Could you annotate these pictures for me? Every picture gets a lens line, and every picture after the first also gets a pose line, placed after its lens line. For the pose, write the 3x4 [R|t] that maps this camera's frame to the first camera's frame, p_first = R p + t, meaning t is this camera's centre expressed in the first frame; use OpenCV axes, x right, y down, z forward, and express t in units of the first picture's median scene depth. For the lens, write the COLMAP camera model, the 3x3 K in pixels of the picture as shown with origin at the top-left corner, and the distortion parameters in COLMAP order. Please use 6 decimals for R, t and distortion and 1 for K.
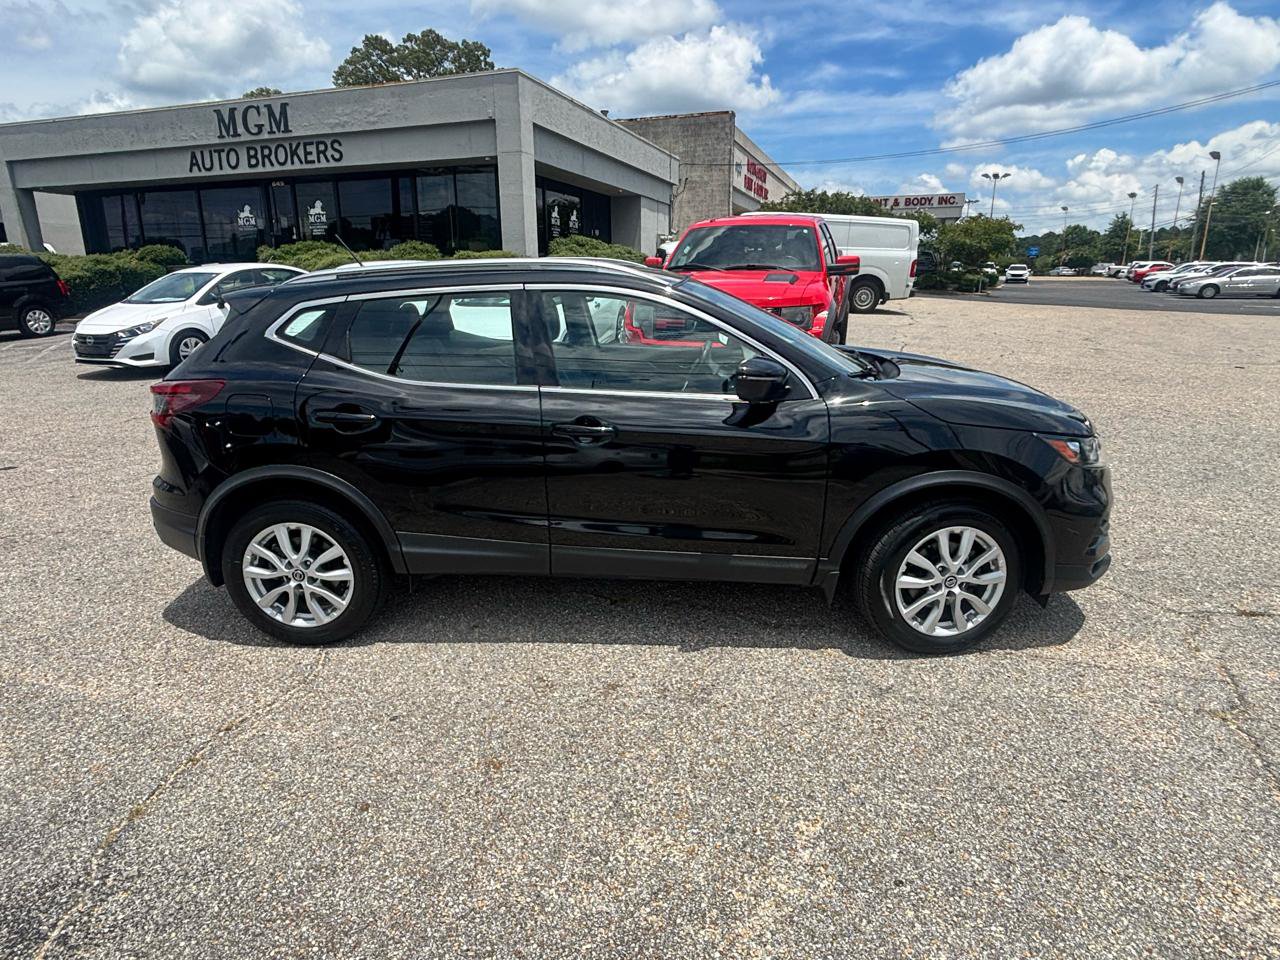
lens RADIAL K [[755.5, 0, 639.8], [0, 755.5, 481.5], [0, 0, 1]] dist [-0.013417, 0.007725]
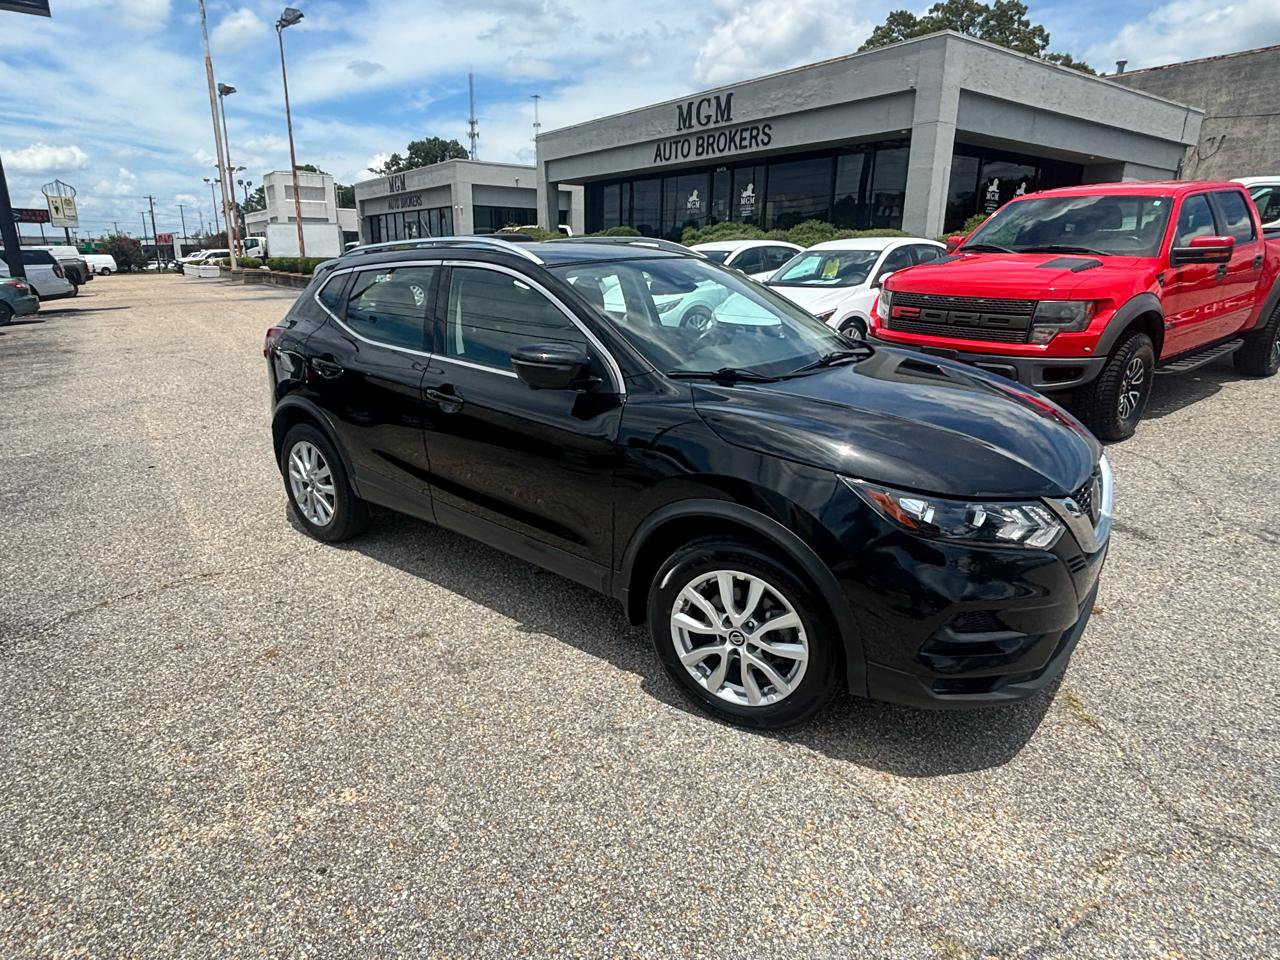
lens RADIAL K [[755.5, 0, 635.3], [0, 755.5, 477.7], [0, 0, 1]] dist [-0.013417, 0.007725]
pose [[0.803402, 0.182295, -0.566846, 0.276423], [-0.170849, 0.982527, 0.073829, -0.028787], [0.570400, 0.037531, 0.820509, 0.097559]]
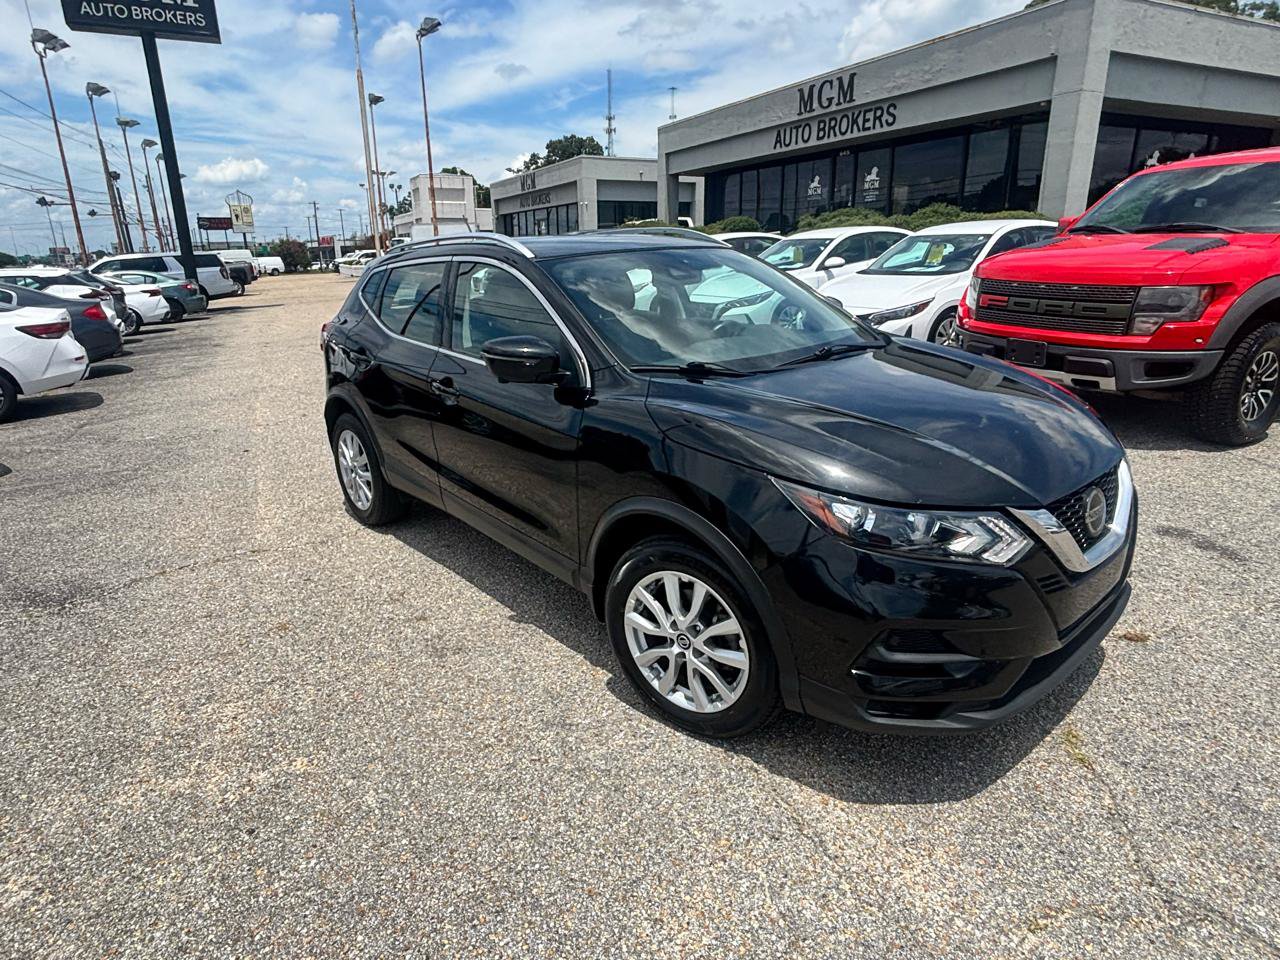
lens RADIAL K [[755.5, 0, 631.1], [0, 755.5, 482.4], [0, 0, 1]] dist [-0.013417, 0.007725]
pose [[0.685815, 0.213381, -0.695792, 0.325305], [-0.181959, 0.975962, 0.119952, -0.041717], [0.704662, 0.044340, 0.708157, 0.146203]]
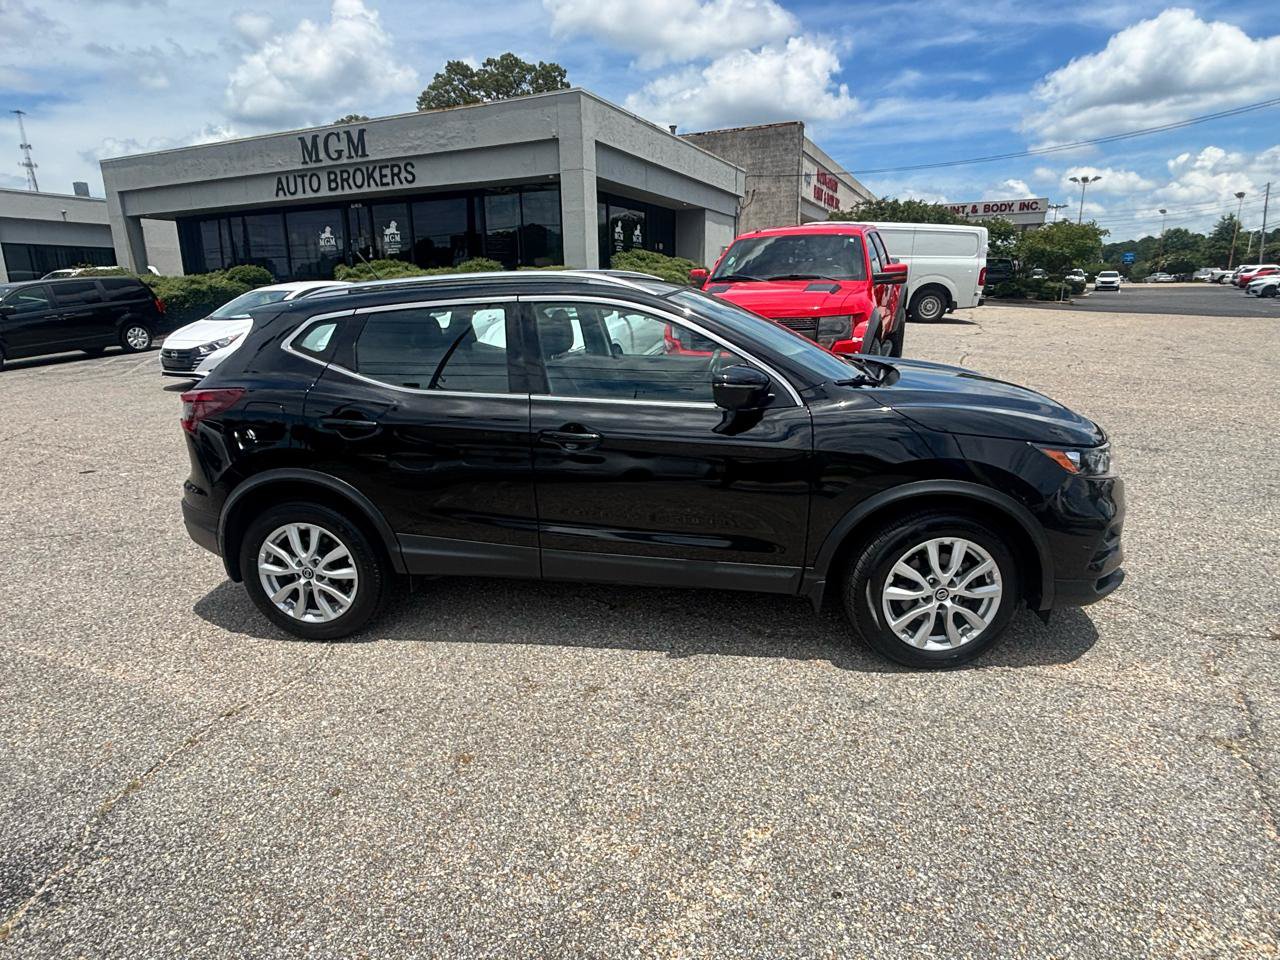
lens RADIAL K [[755.5, 0, 639.4], [0, 755.5, 481.3], [0, 0, 1]] dist [-0.013417, 0.007725]
pose [[0.995194, 0.010469, -0.097363, 0.042852], [-0.012069, 0.999801, -0.015855, 0.002628], [0.097178, 0.016954, 0.995123, -0.003636]]
